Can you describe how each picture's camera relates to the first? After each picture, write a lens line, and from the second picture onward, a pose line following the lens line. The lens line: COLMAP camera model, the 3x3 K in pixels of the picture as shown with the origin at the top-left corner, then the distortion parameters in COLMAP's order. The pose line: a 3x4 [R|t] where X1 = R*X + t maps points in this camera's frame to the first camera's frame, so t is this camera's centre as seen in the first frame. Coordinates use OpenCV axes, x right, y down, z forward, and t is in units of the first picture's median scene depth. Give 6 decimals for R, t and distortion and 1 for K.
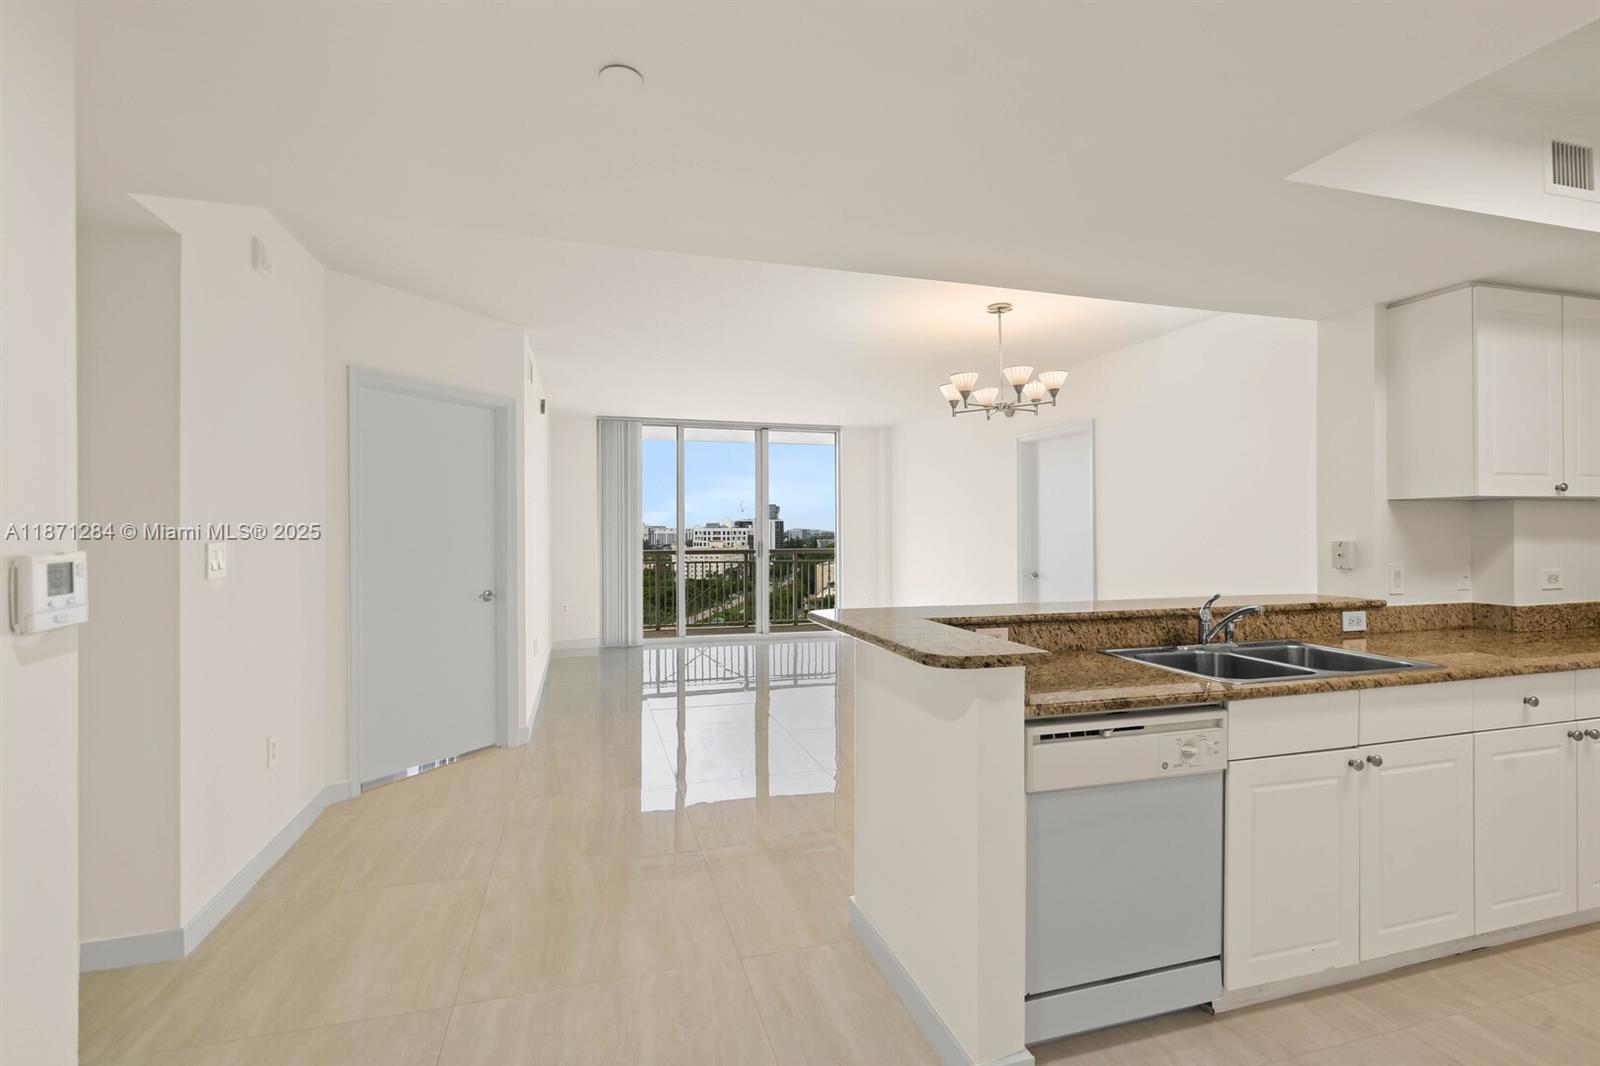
lens RADIAL K [[733.9, 0, 800.0], [0, 733.9, 533.0], [0, 0, 1]] dist [-0.001359, 0.000578]
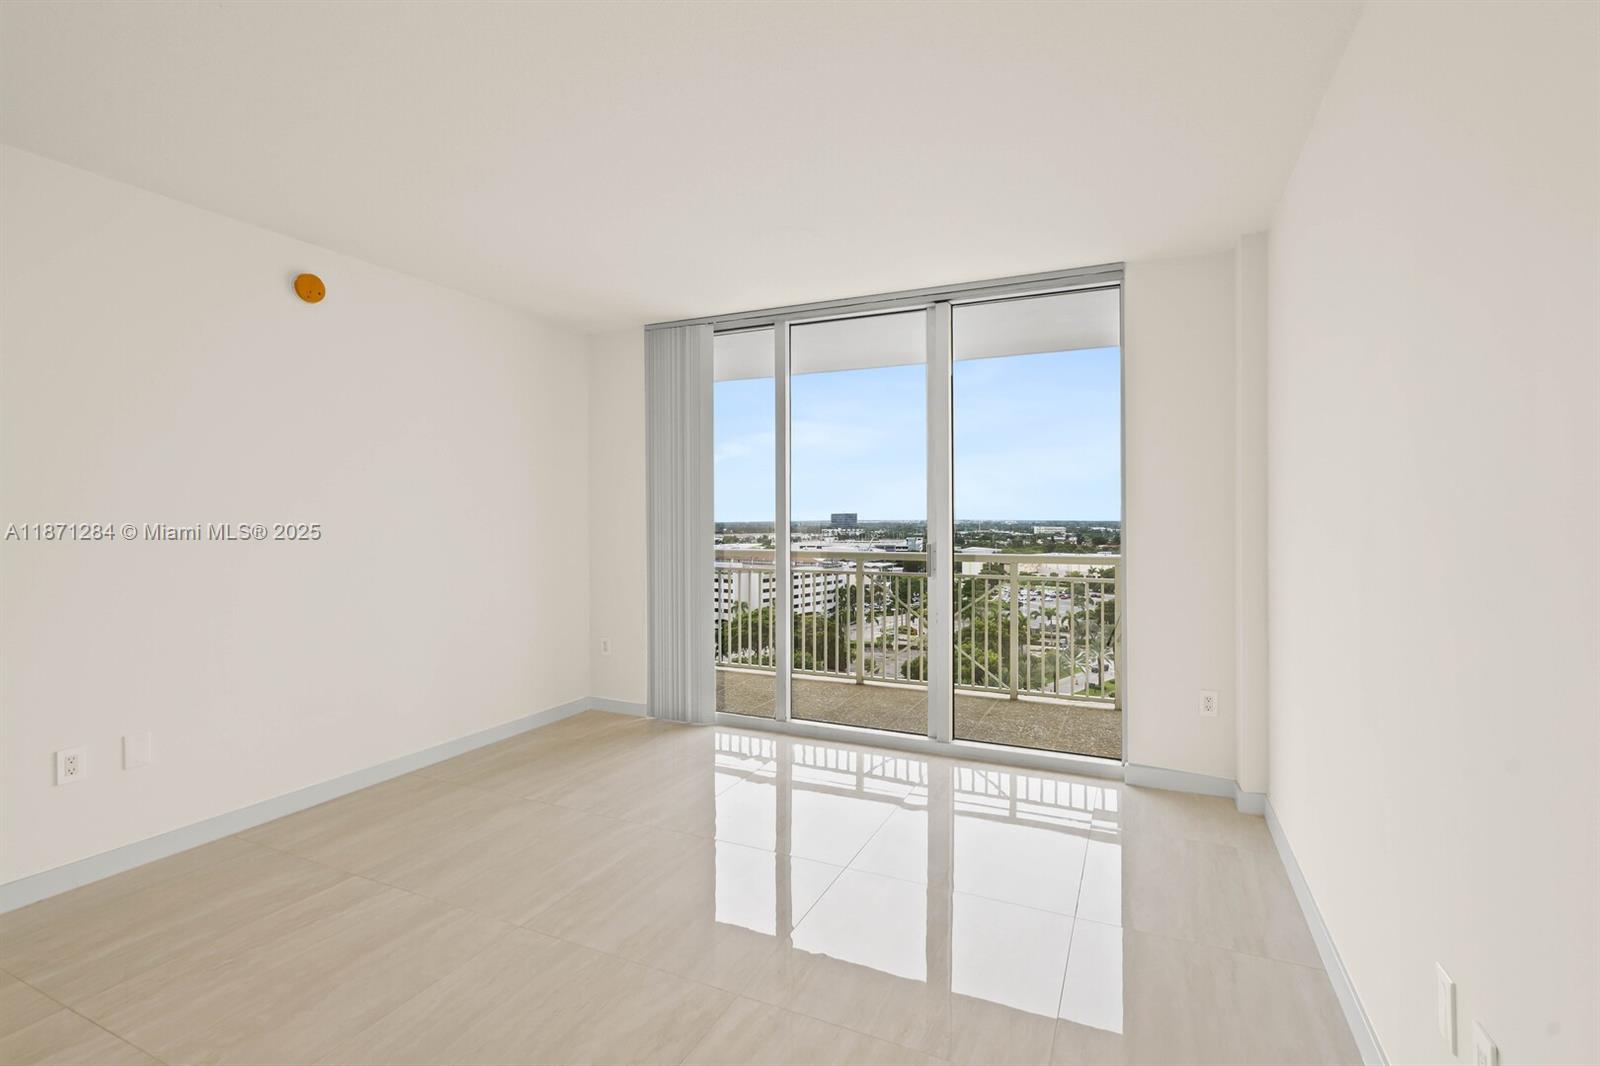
lens RADIAL K [[737.5, 0, 793.4], [0, 737.5, 524.5], [0, 0, 1]] dist [0.001129, 0.000275]
pose [[0.755081, 0.007203, -0.655592, 0.561564], [-0.003956, 0.999971, 0.006431, -0.007780], [0.655620, -0.002262, 0.755088, 1.651541]]
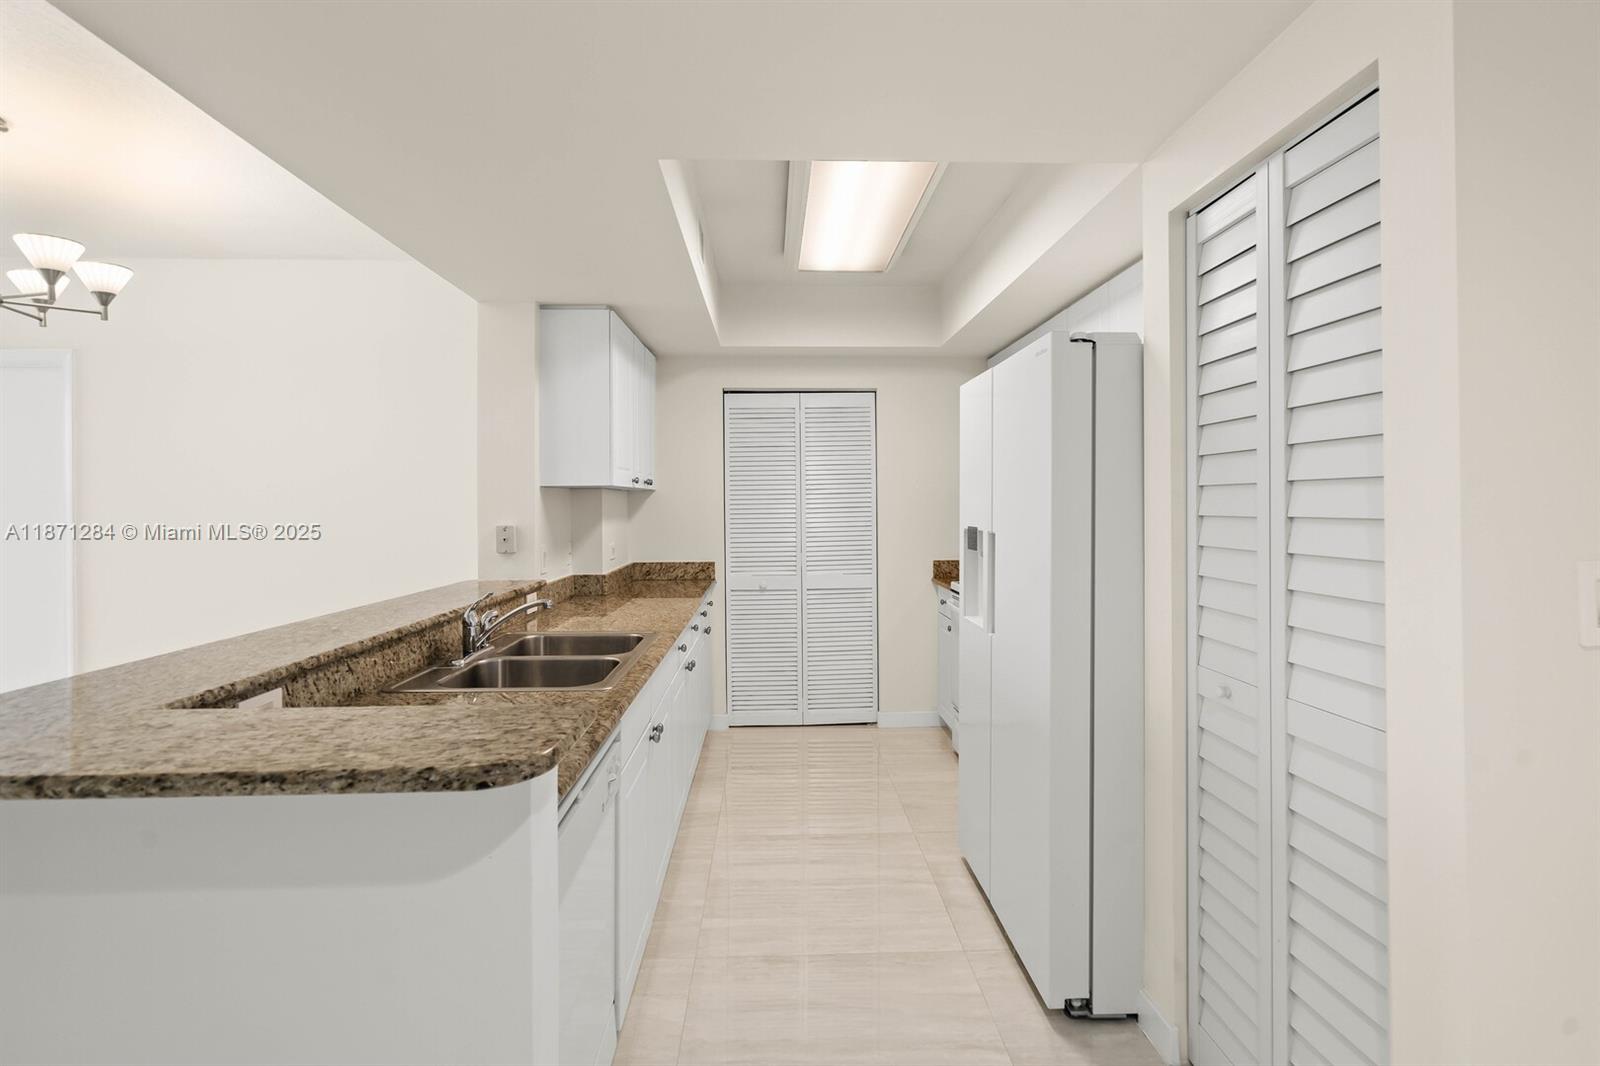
lens RADIAL K [[741.9, 0, 802.1], [0, 741.9, 518.2], [0, 0, 1]] dist [-0.010194, 0.000303]
pose [[0.235488, -0.016206, 0.971742, -0.160290], [0.006629, 0.999864, 0.015068, -0.012360], [-0.971855, 0.002893, 0.235563, 0.355916]]
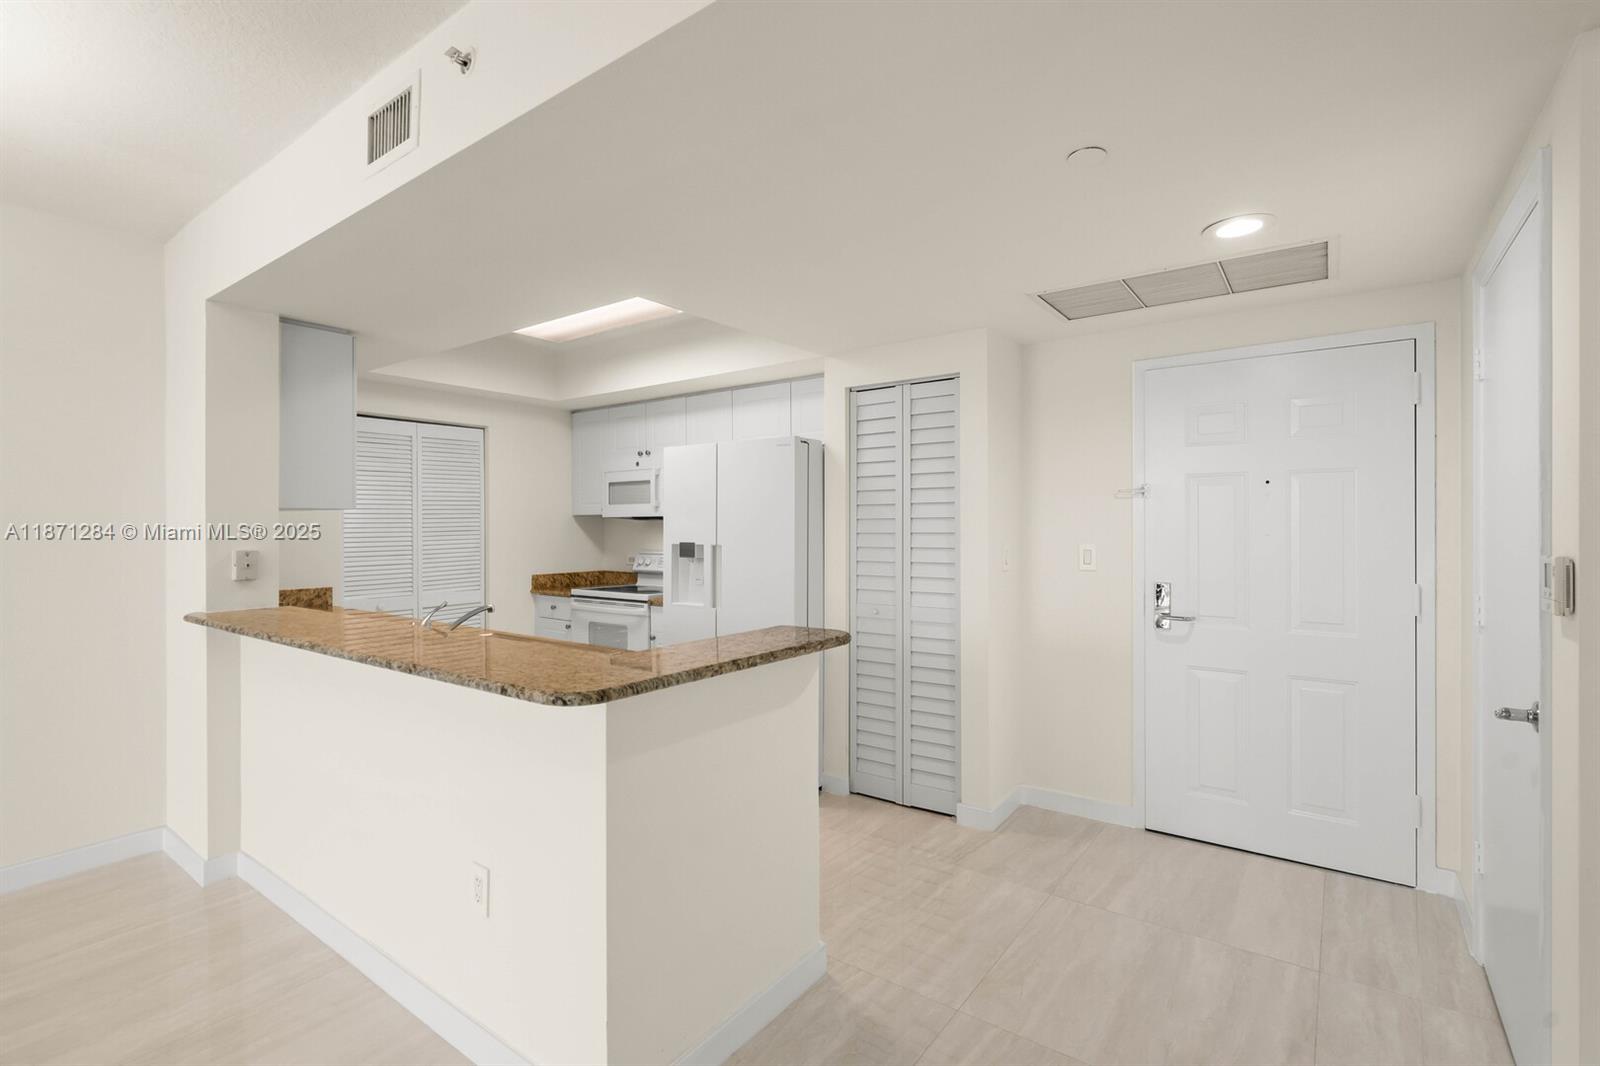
lens RADIAL K [[733.9, 0, 800.0], [0, 733.9, 533.0], [0, 0, 1]] dist [-0.001359, 0.000578]
pose [[-0.609069, -0.001946, 0.793115, -0.434086], [0.007783, 0.999934, 0.008430, -0.013787], [-0.793079, 0.011307, -0.609013, 1.001595]]
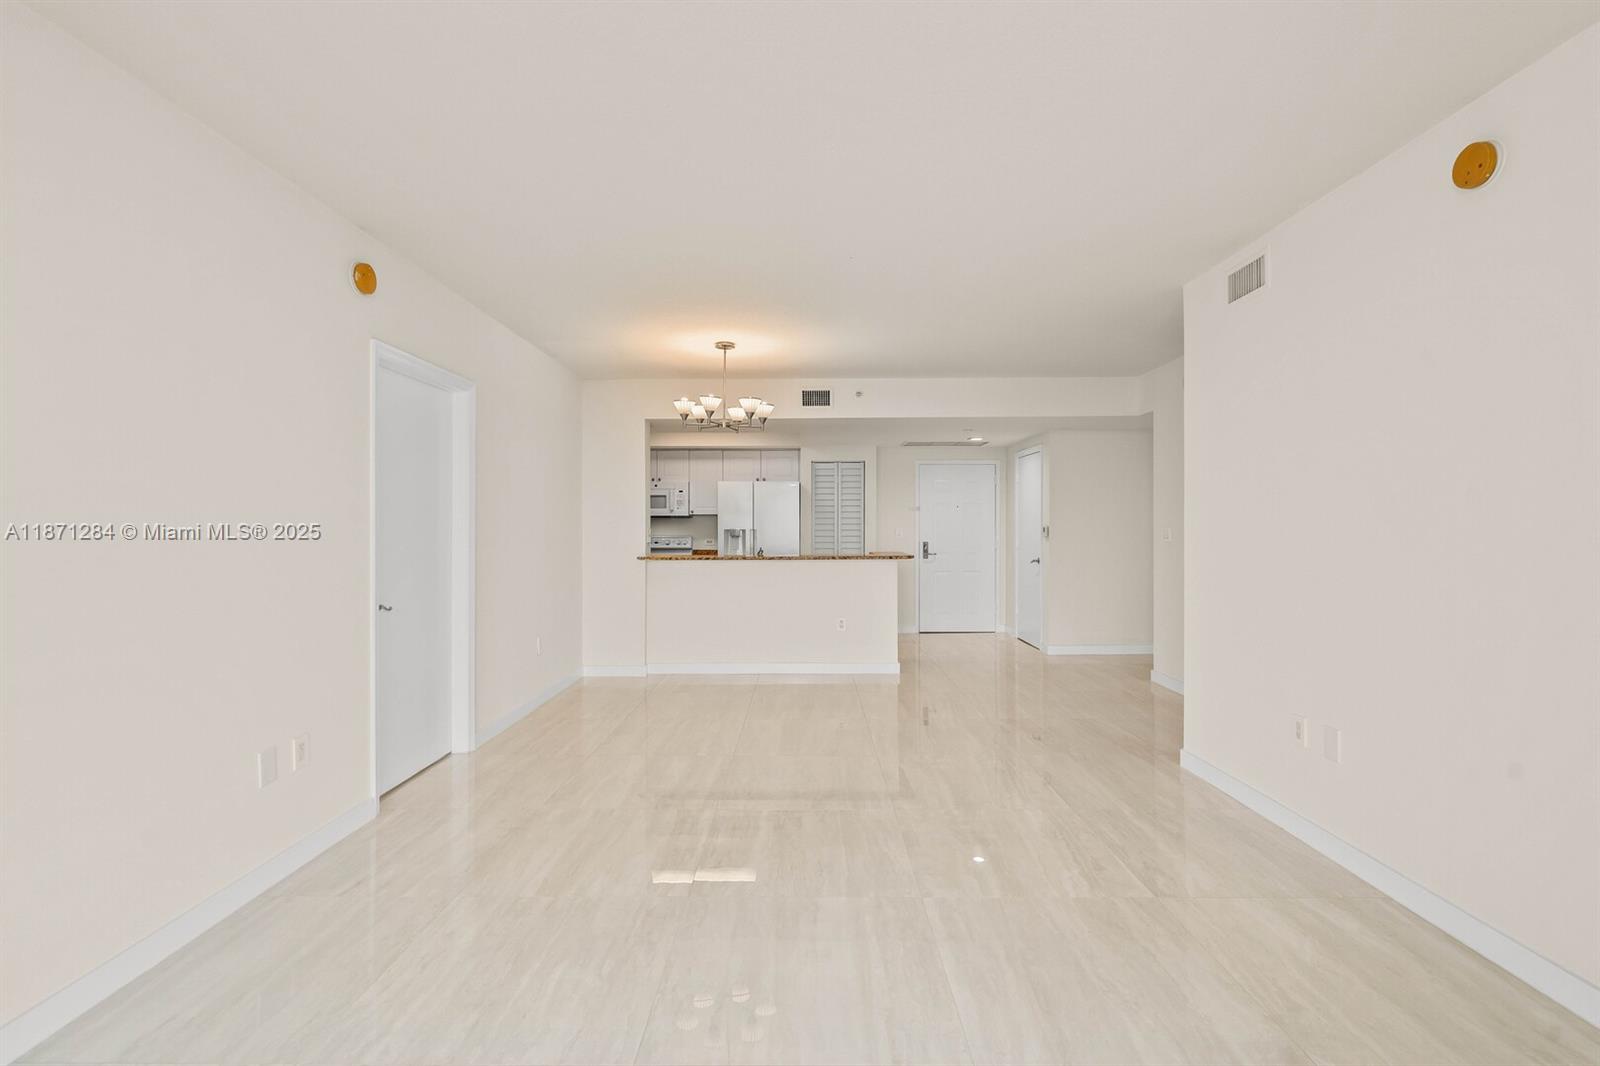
lens RADIAL K [[741.9, 0, 802.1], [0, 741.9, 518.2], [0, 0, 1]] dist [-0.010194, 0.000303]
pose [[-0.959567, 0.008191, 0.281360, -0.277584], [0.005720, 0.999938, -0.009604, 0.001978], [-0.281421, -0.007606, -0.959554, 2.899451]]
